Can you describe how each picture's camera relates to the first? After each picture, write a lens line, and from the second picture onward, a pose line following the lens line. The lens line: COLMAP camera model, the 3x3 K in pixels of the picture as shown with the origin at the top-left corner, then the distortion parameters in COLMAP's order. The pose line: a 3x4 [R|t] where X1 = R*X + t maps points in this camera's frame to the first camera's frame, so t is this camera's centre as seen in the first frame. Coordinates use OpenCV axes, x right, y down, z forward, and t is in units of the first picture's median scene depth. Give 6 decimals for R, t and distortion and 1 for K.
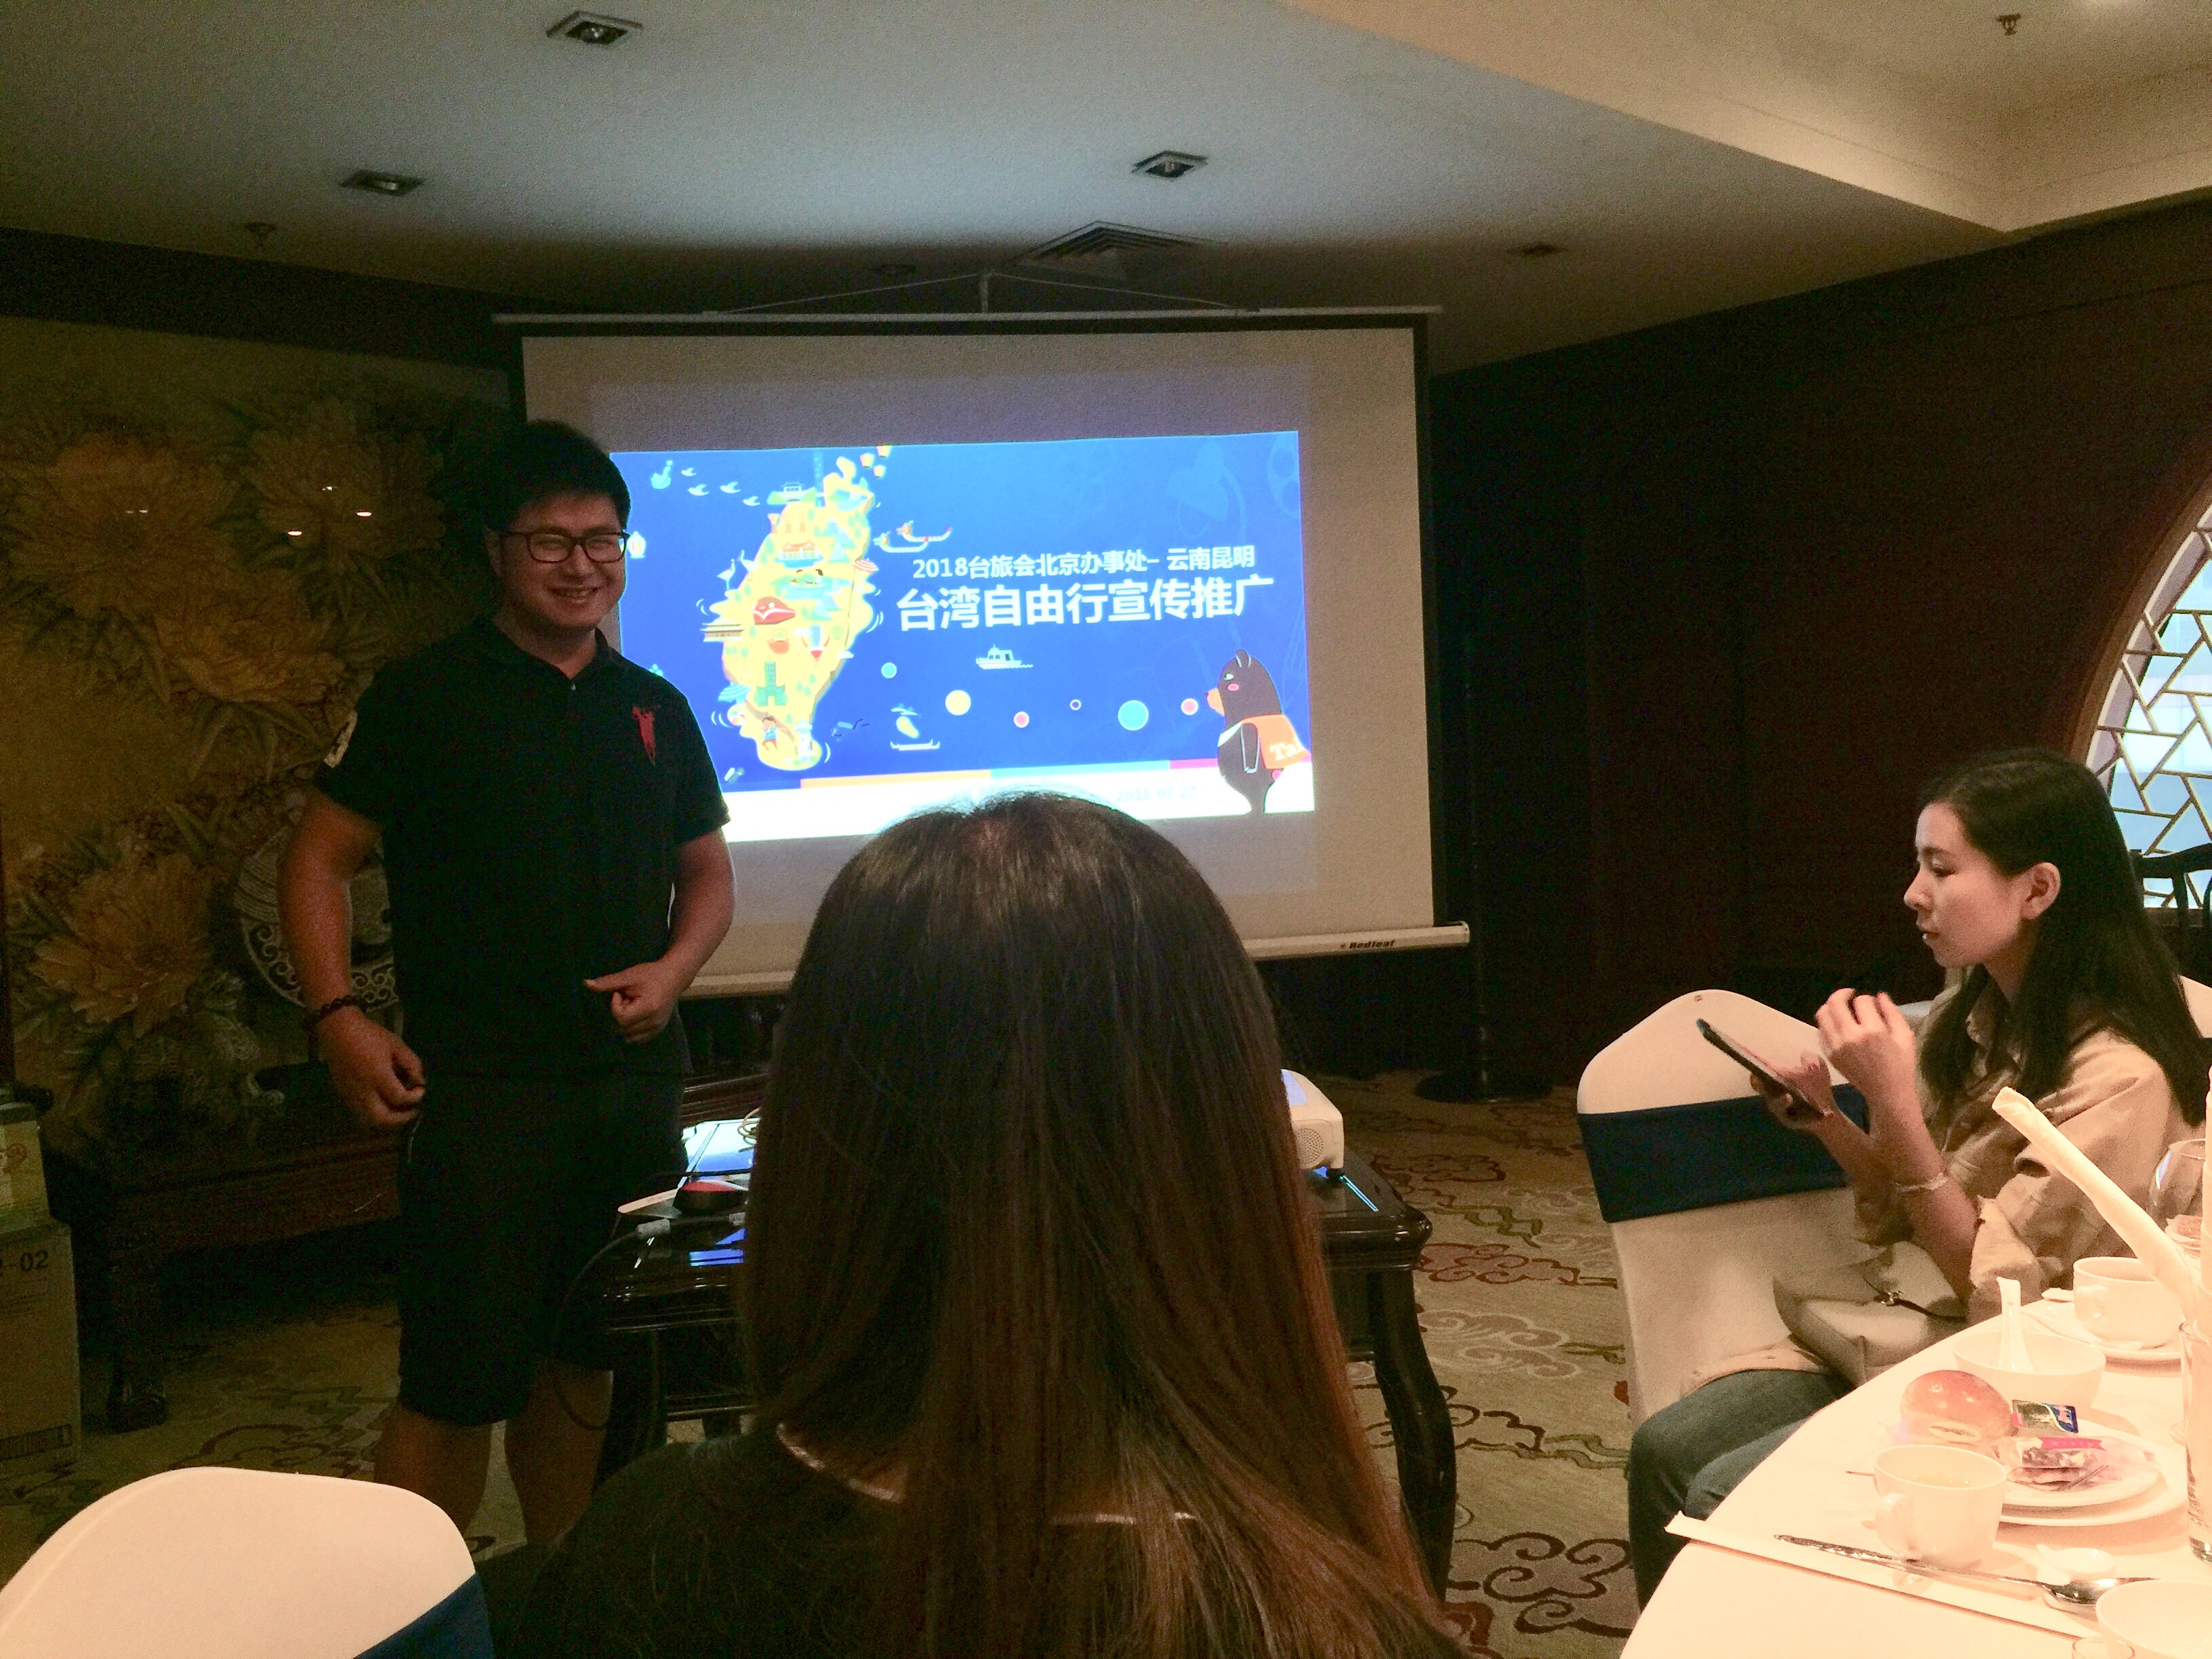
lens RADIAL K [[1908.4, 0, 1102.4], [0, 1908.4, 823.6], [0, 0, 1]] dist [0.015748, -0.016747]
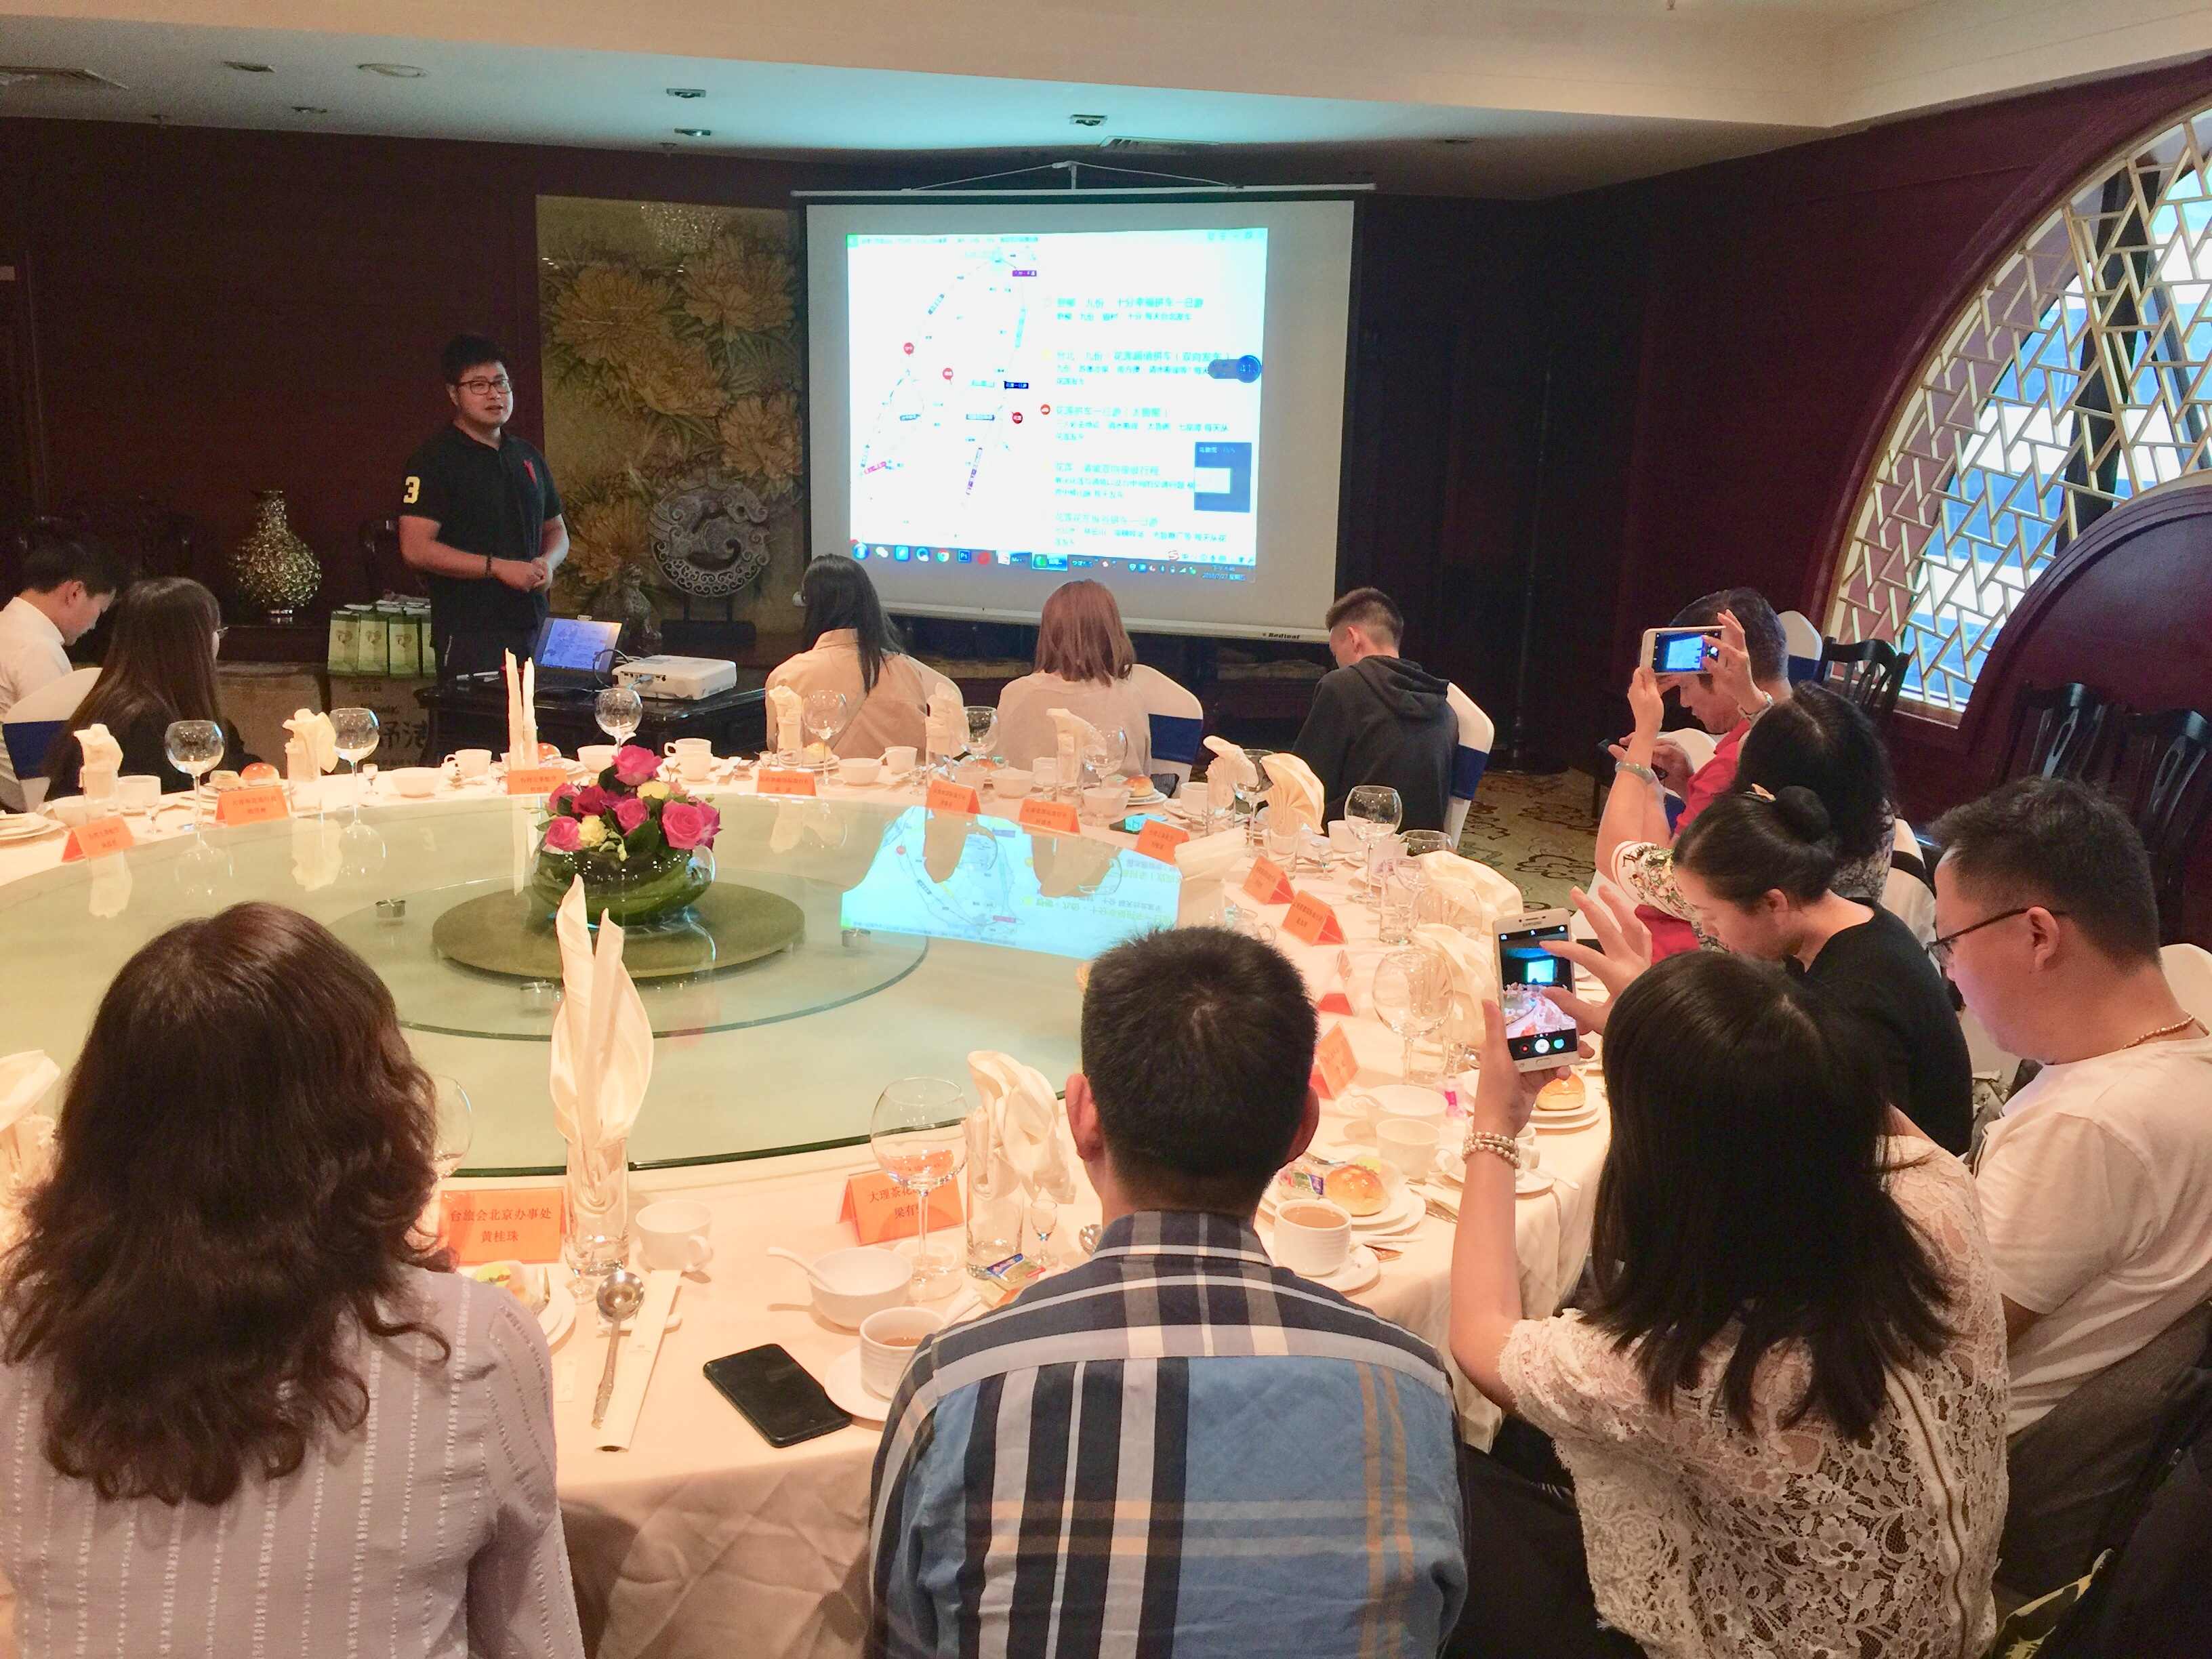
lens RADIAL K [[1908.4, 0, 1111.1], [0, 1908.4, 830.3], [0, 0, 1]] dist [0.015748, -0.016747]
pose [[0.866345, 0.179423, -0.466105, 0.803200], [-0.086290, 0.972981, 0.214153, -0.102963], [0.491935, -0.145310, 0.858420, -0.384074]]
